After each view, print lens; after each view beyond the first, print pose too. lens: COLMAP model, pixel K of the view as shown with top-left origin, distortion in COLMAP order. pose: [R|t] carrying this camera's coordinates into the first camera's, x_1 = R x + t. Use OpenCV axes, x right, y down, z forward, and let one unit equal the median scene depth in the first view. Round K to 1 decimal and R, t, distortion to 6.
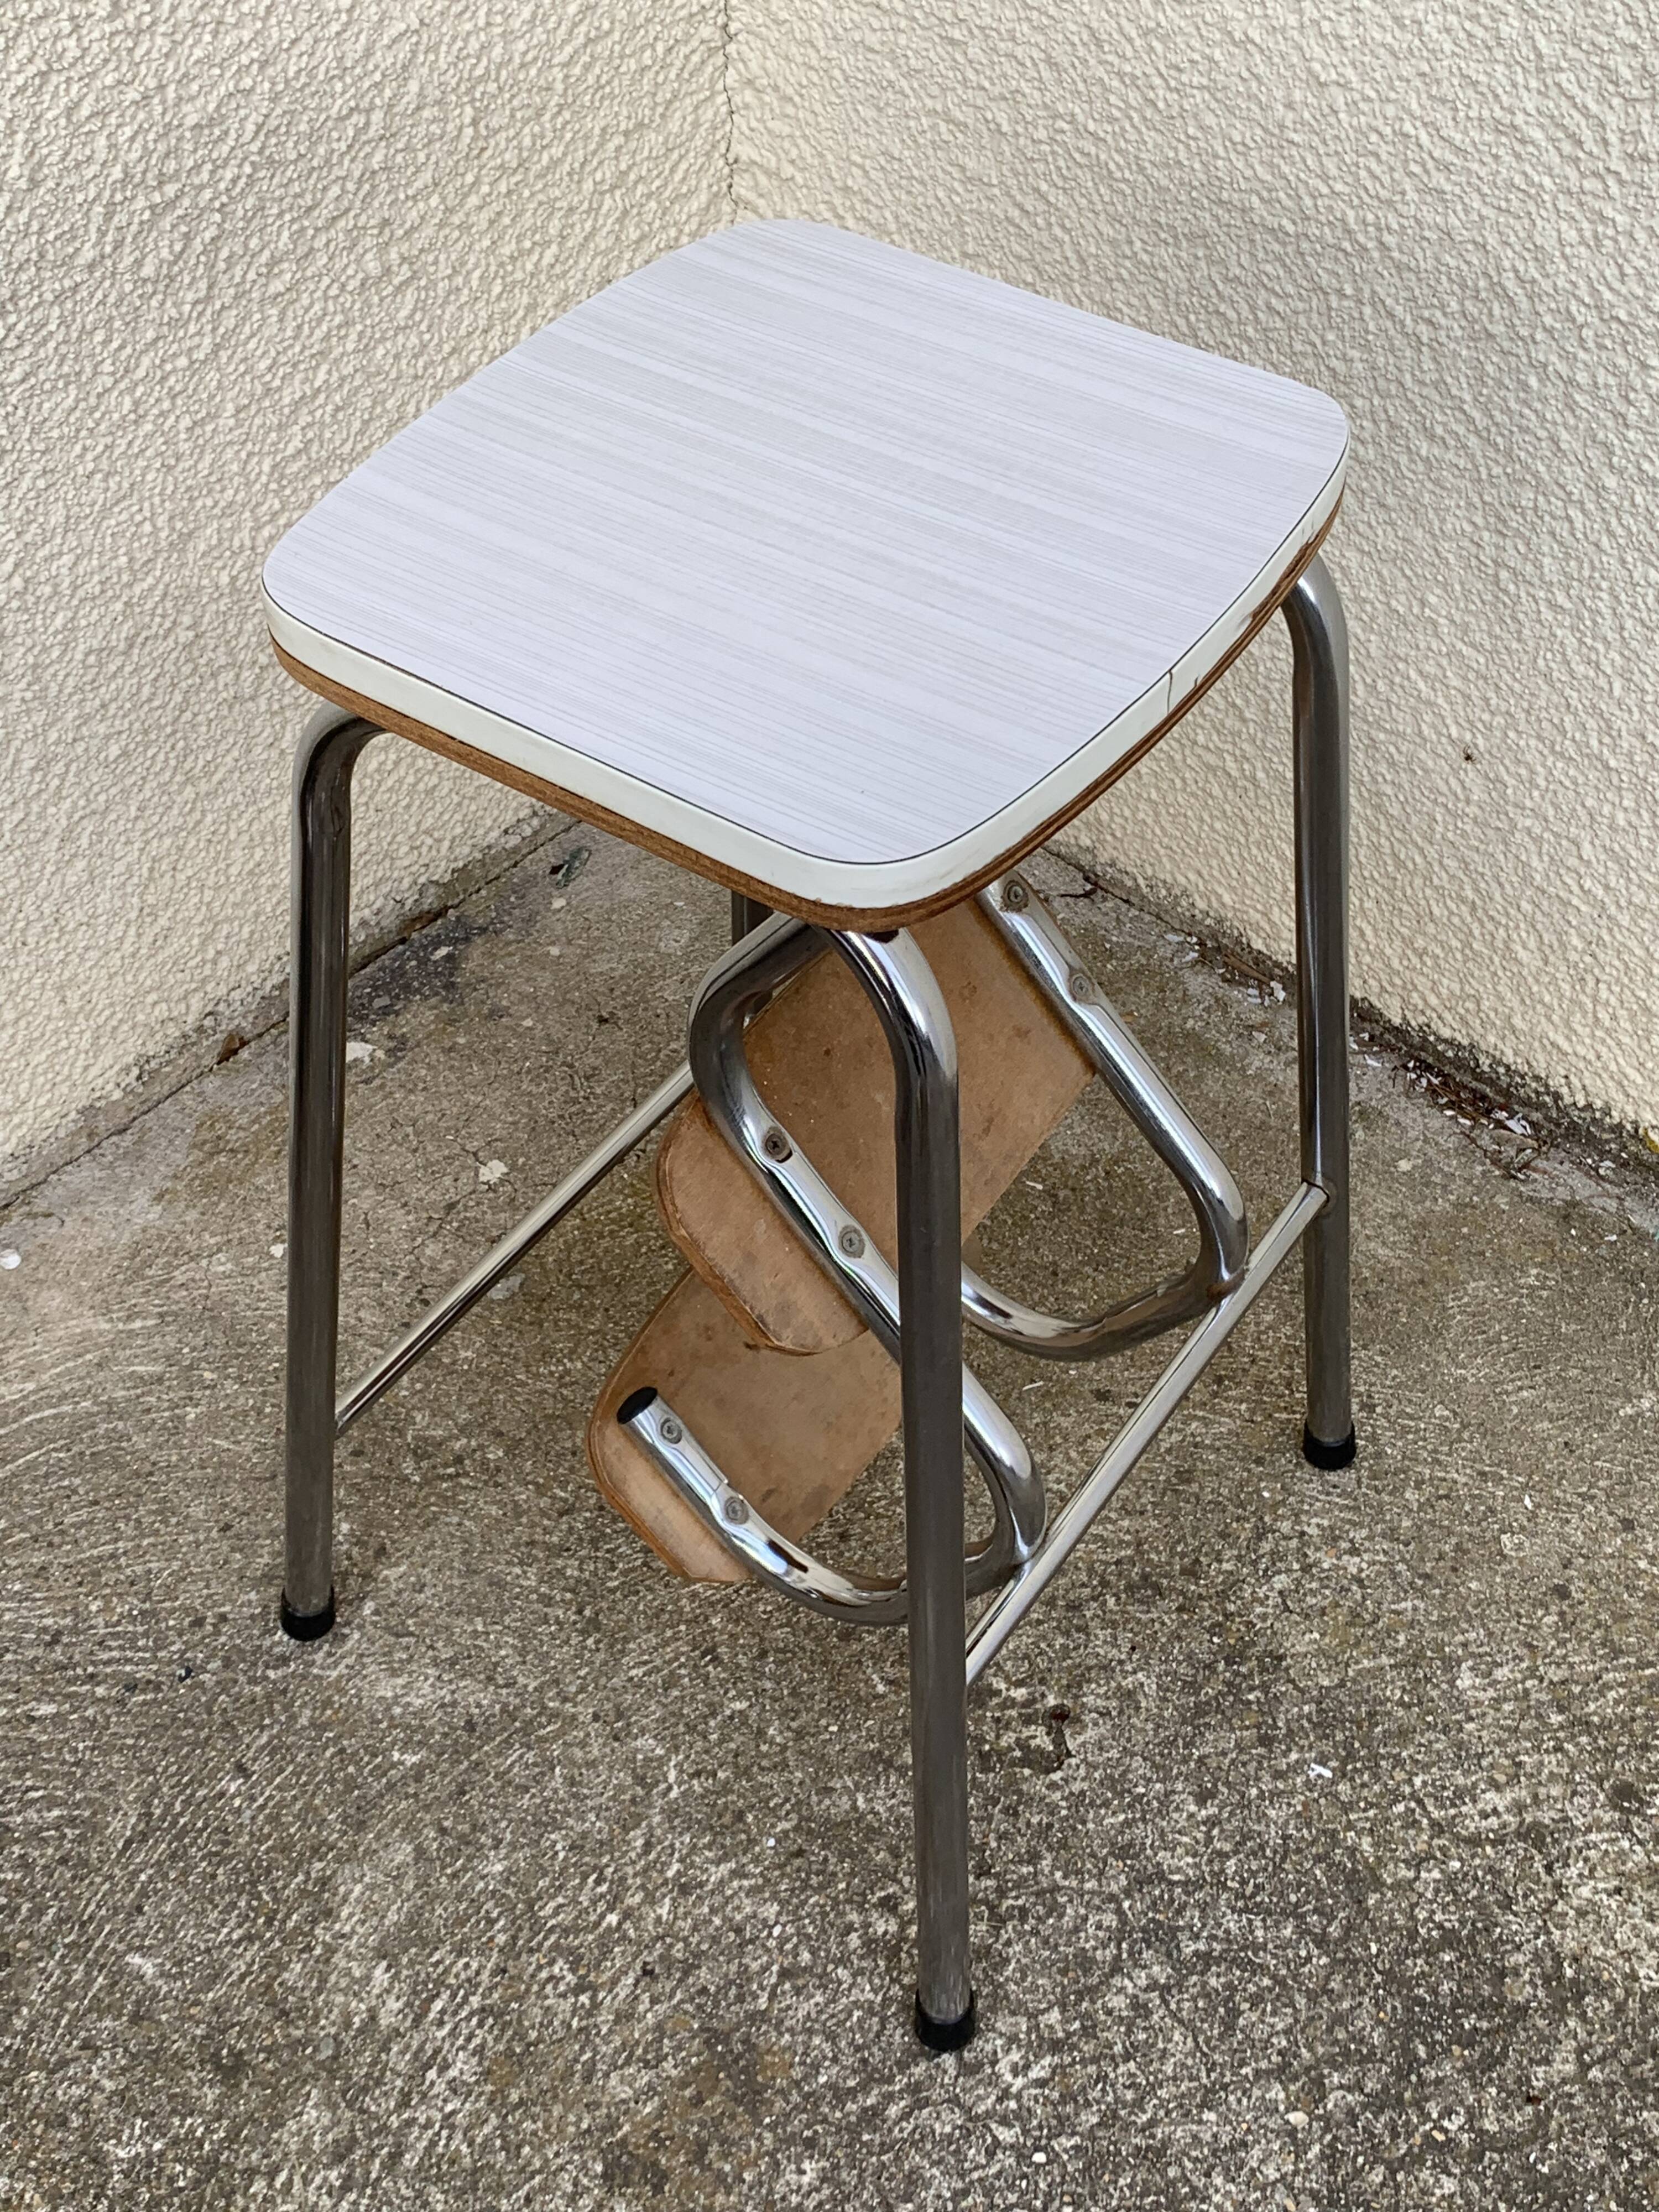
lens RADIAL K [[2666.5, 0, 822.6], [0, 2666.5, 1074.0], [0, 0, 1]] dist [0.184095, -0.595671]
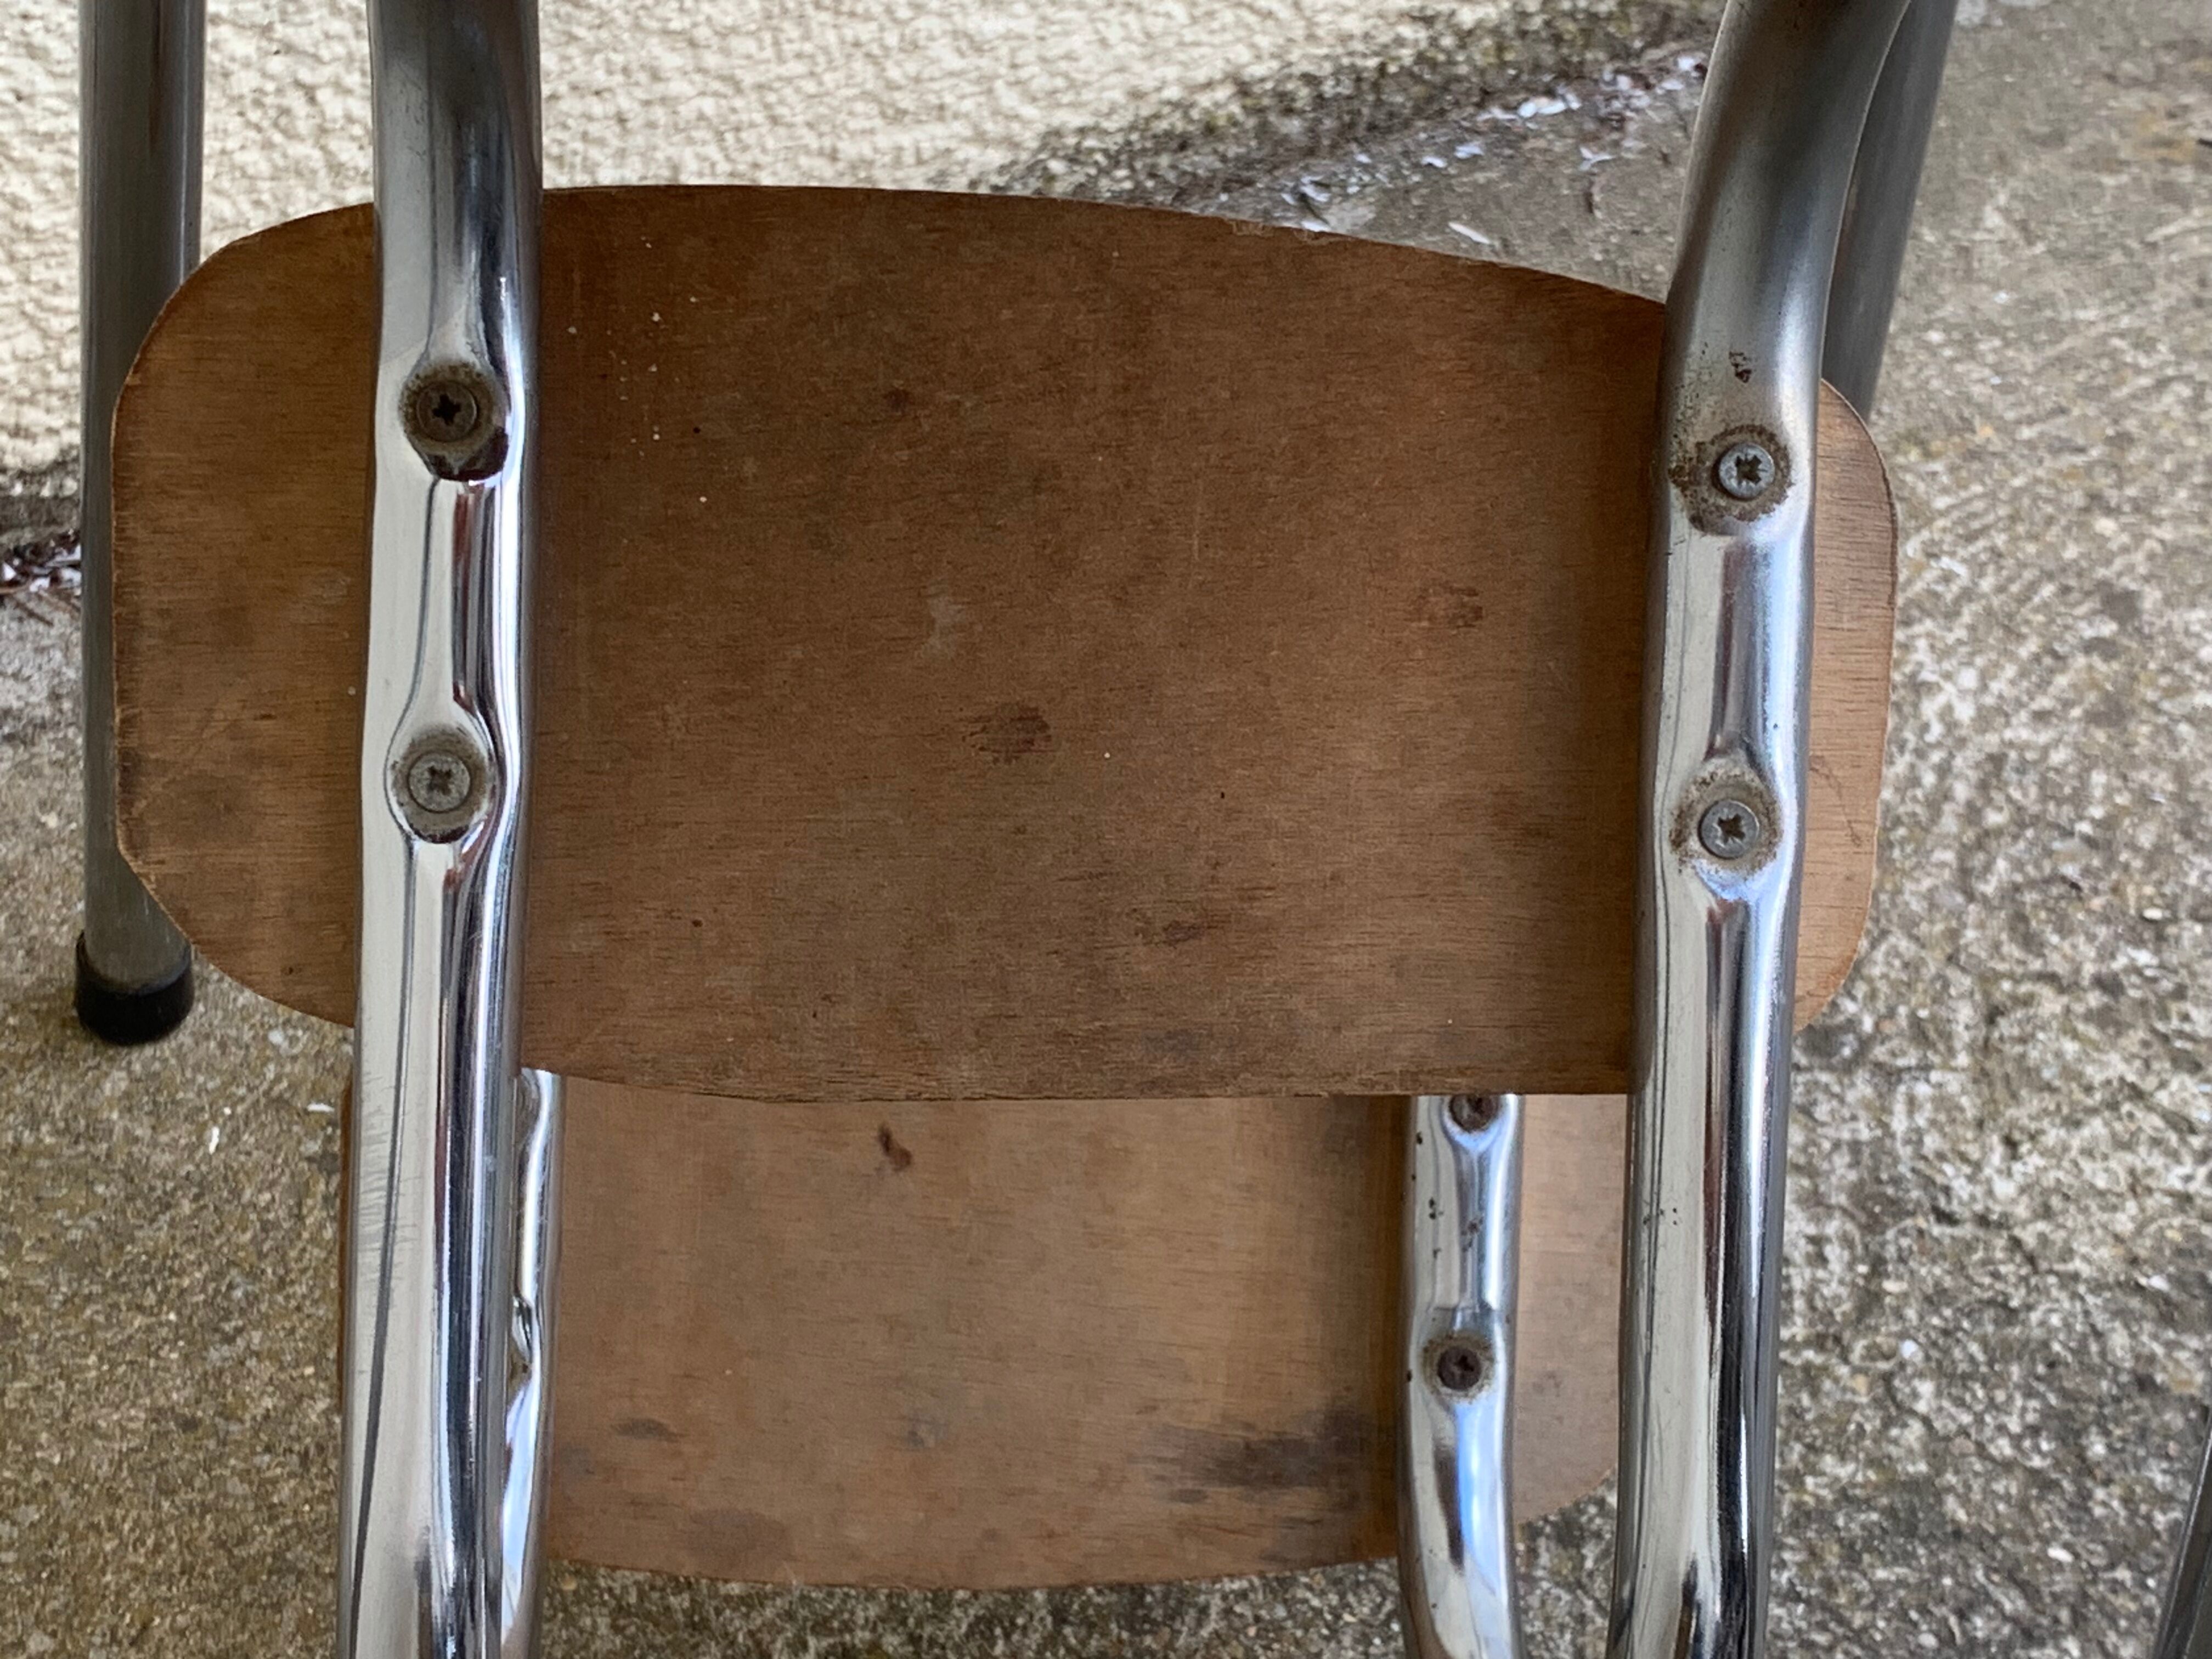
lens RADIAL K [[4154.8, 0, 1102.1], [0, 4154.8, 748.0], [0, 0, 1]] dist [0.046011, 0.272722]
pose [[0.304192, -0.656558, 0.690216, -0.264666], [0.611149, 0.690294, 0.387287, -0.171443], [-0.730729, 0.304016, 0.611237, 0.581448]]
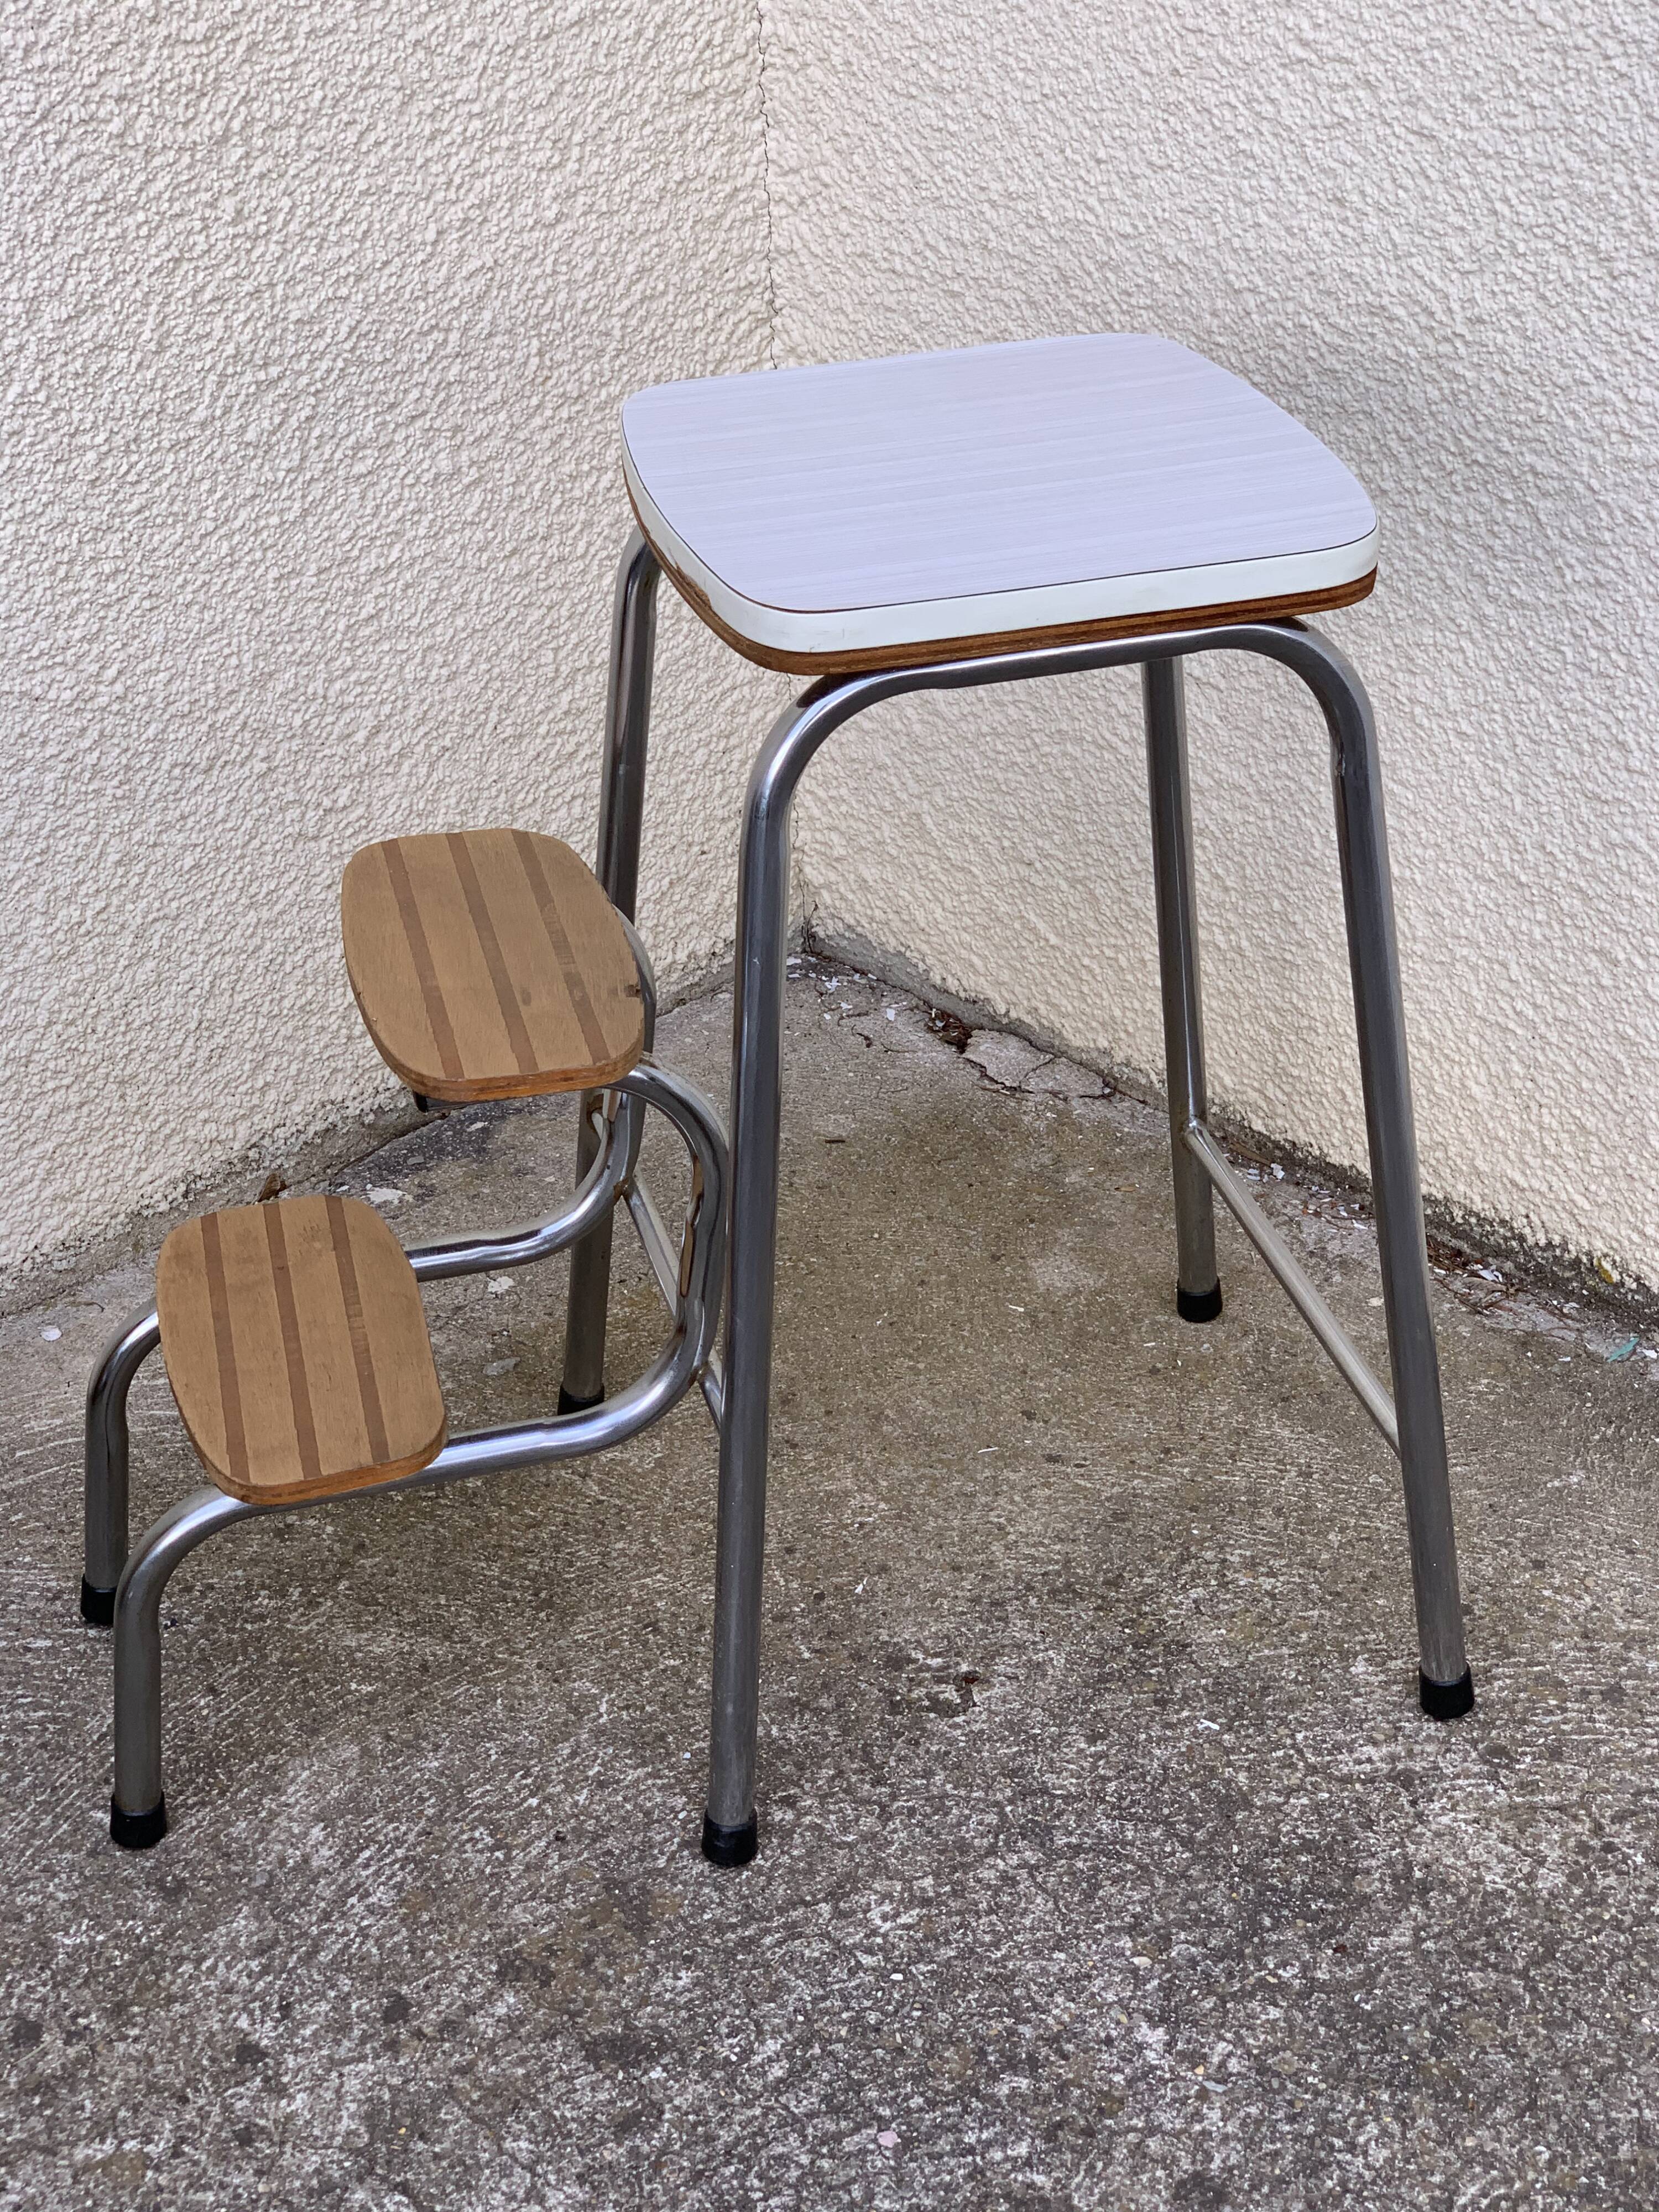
lens RADIAL K [[3463.4, 0, 830.1], [0, 3463.4, 1093.5], [0, 0, 1]] dist [0.146207, -0.603404]
pose [[0.995550, 0.020961, -0.091872, 0.155557], [-0.044376, 0.964359, -0.260850, 0.379231], [0.083130, 0.263766, 0.960998, -0.389250]]
